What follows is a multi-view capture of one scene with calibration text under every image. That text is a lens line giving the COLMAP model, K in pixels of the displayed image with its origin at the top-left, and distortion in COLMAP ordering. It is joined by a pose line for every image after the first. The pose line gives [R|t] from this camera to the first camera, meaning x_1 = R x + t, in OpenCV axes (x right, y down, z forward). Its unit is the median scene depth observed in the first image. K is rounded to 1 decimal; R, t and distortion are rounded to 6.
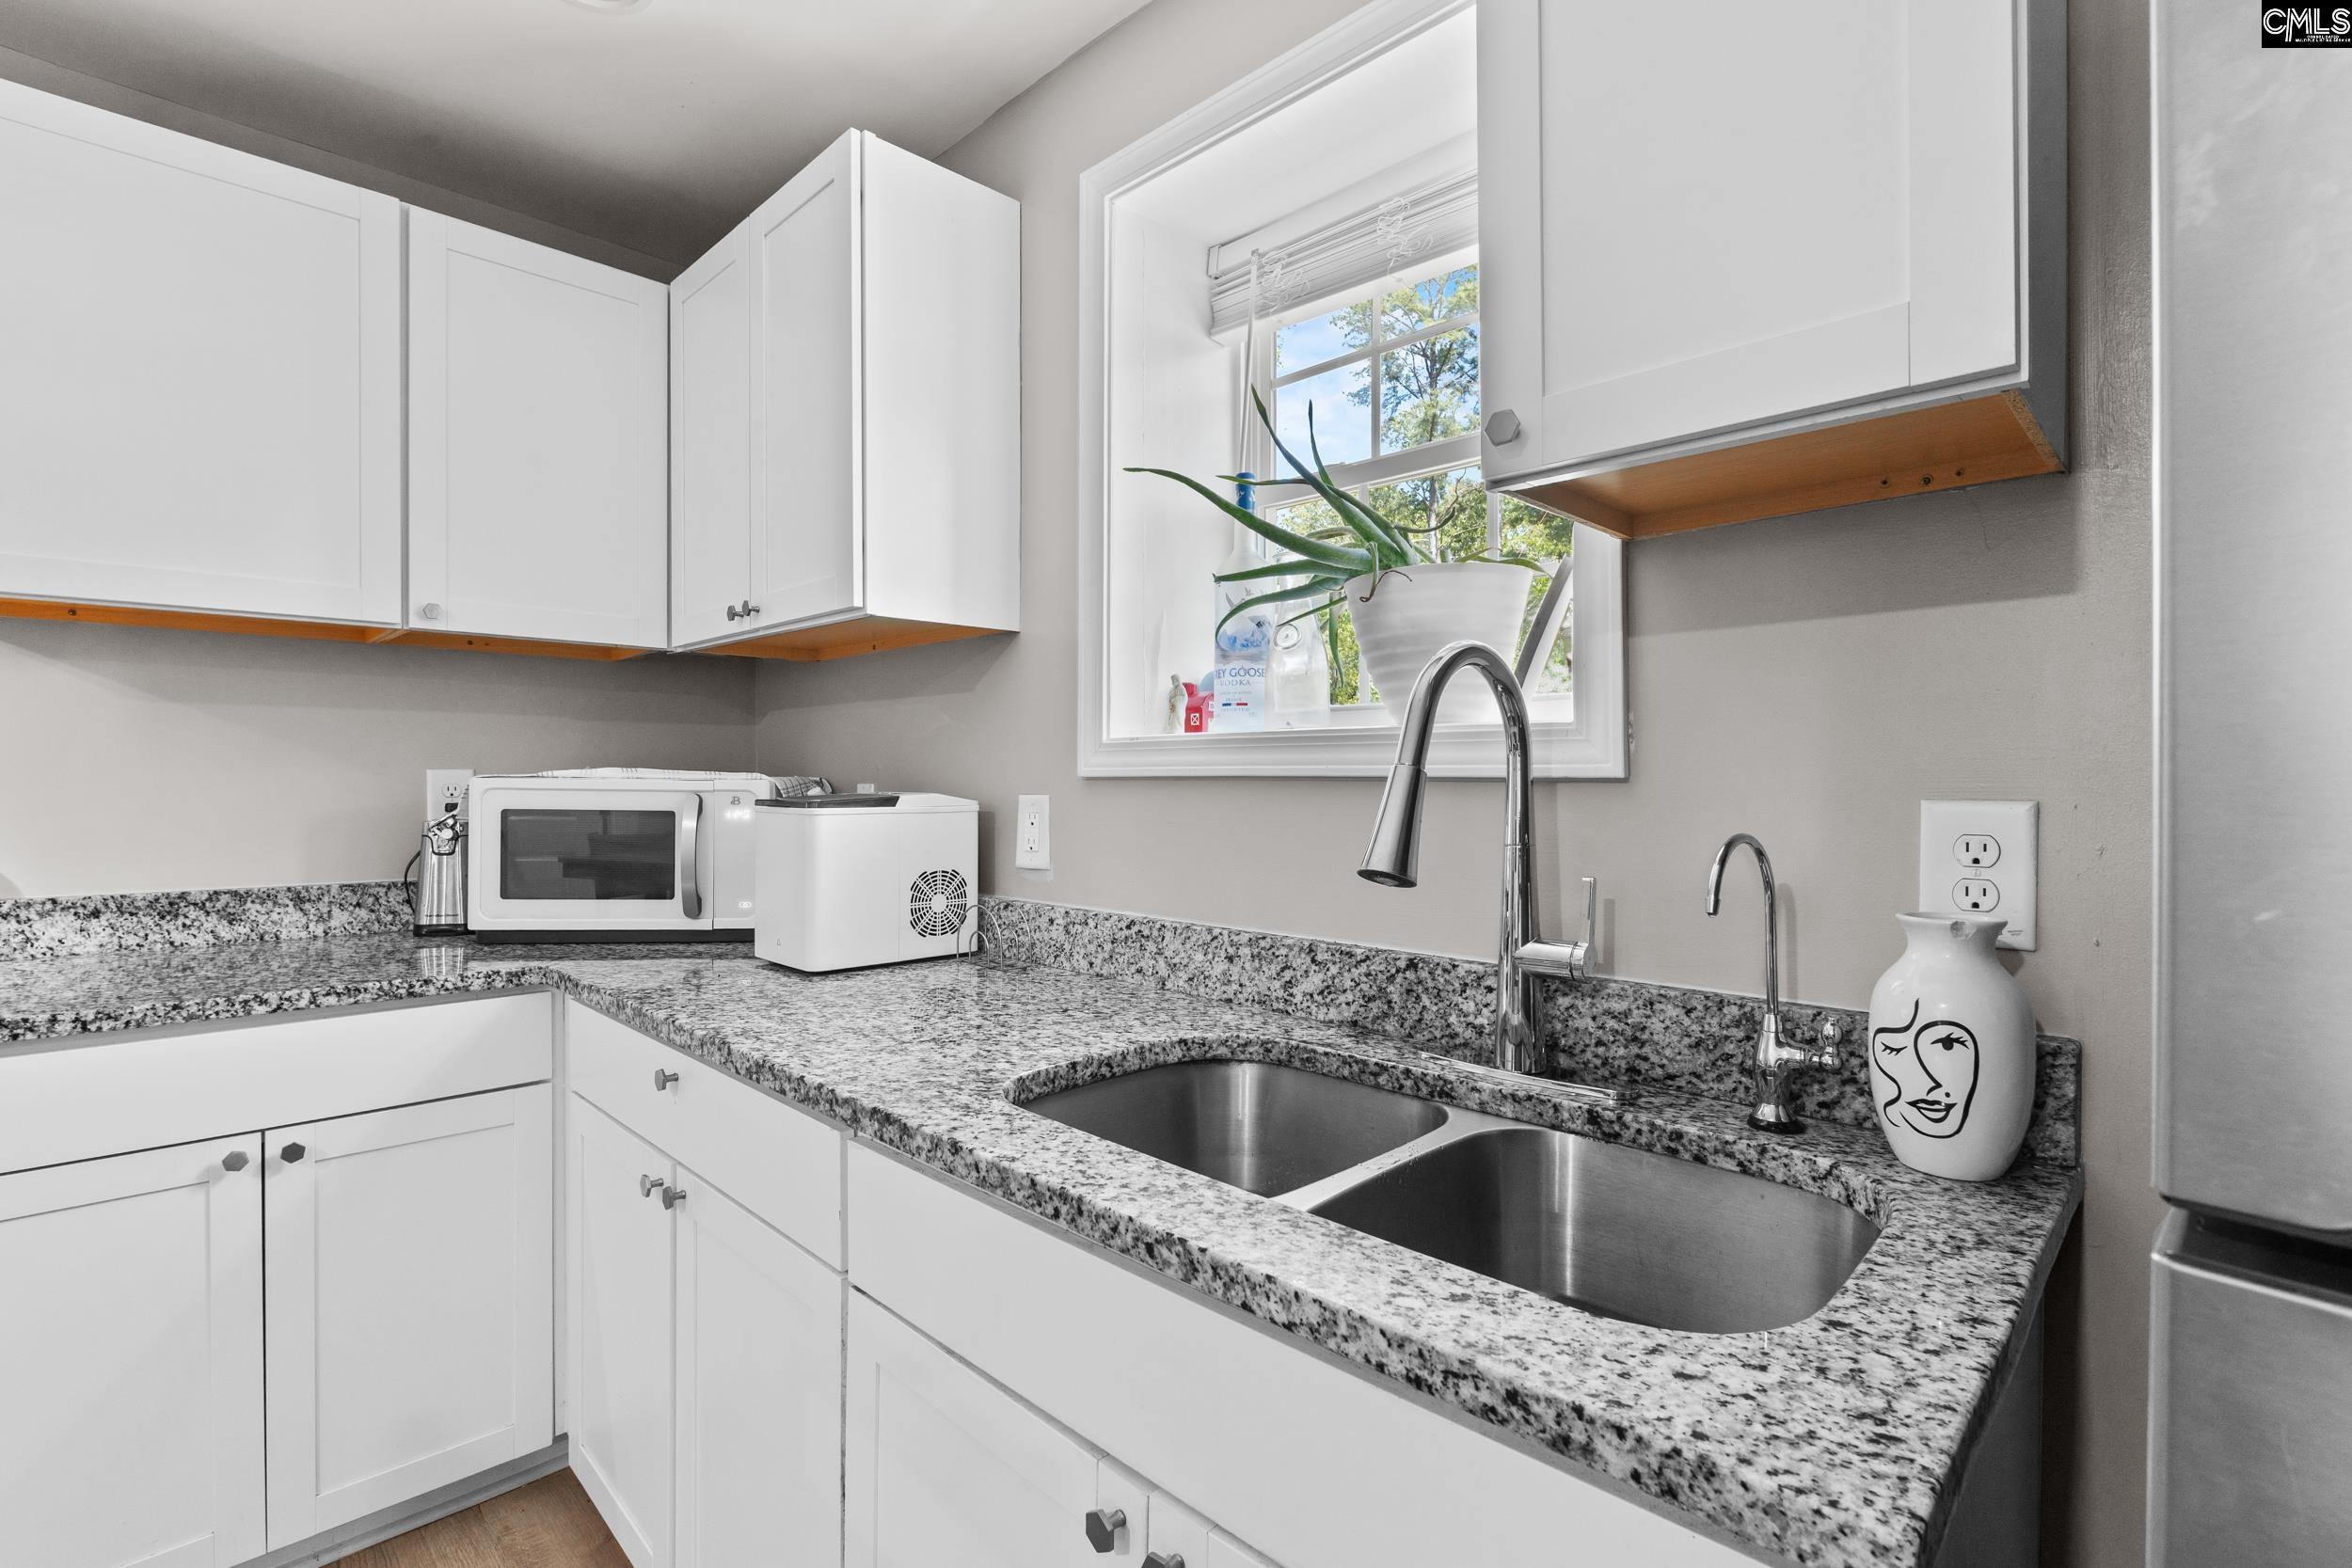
lens RADIAL K [[1083.8, 0, 1175.8], [0, 1083.8, 779.2], [0, 0, 1]] dist [-0.005873, 0.001596]
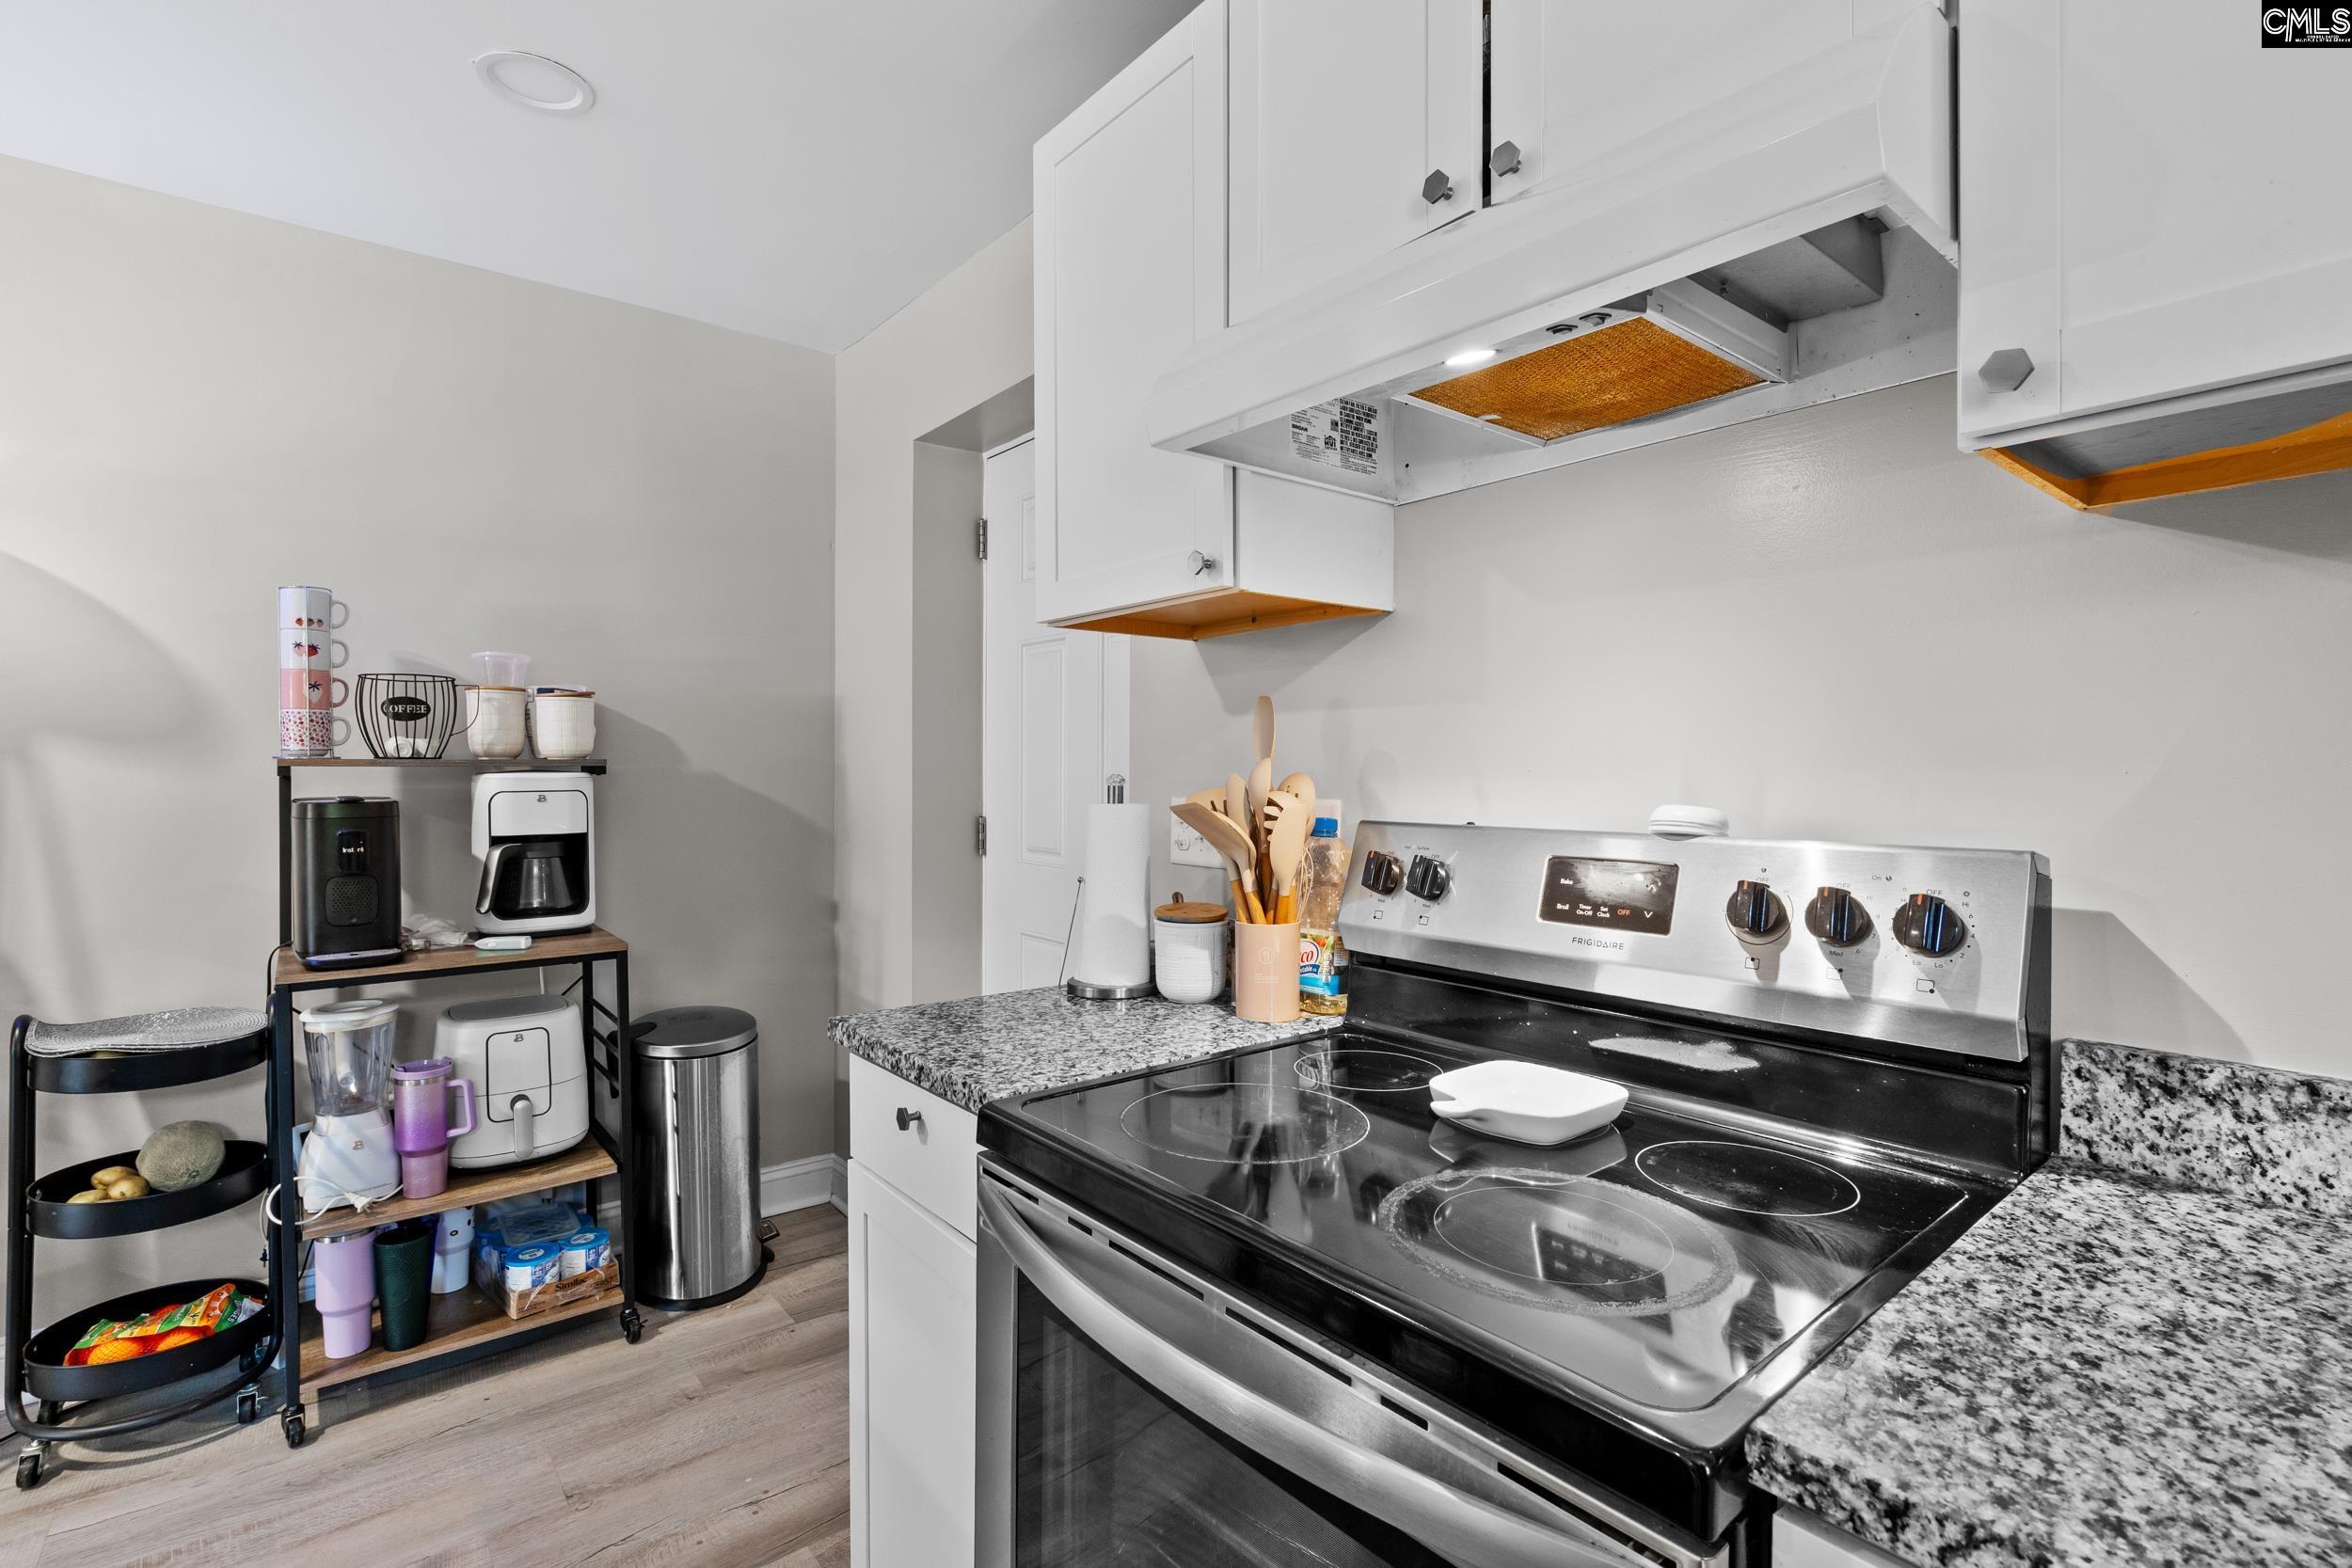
lens RADIAL K [[1083.8, 0, 1176.1], [0, 1083.8, 784.2], [0, 0, 1]] dist [-0.005873, 0.001596]
pose [[-0.105550, 0.011961, -0.994342, -0.542853], [-0.003815, 0.999915, 0.012433, -0.019922], [0.994407, 0.005105, -0.105496, 0.575899]]
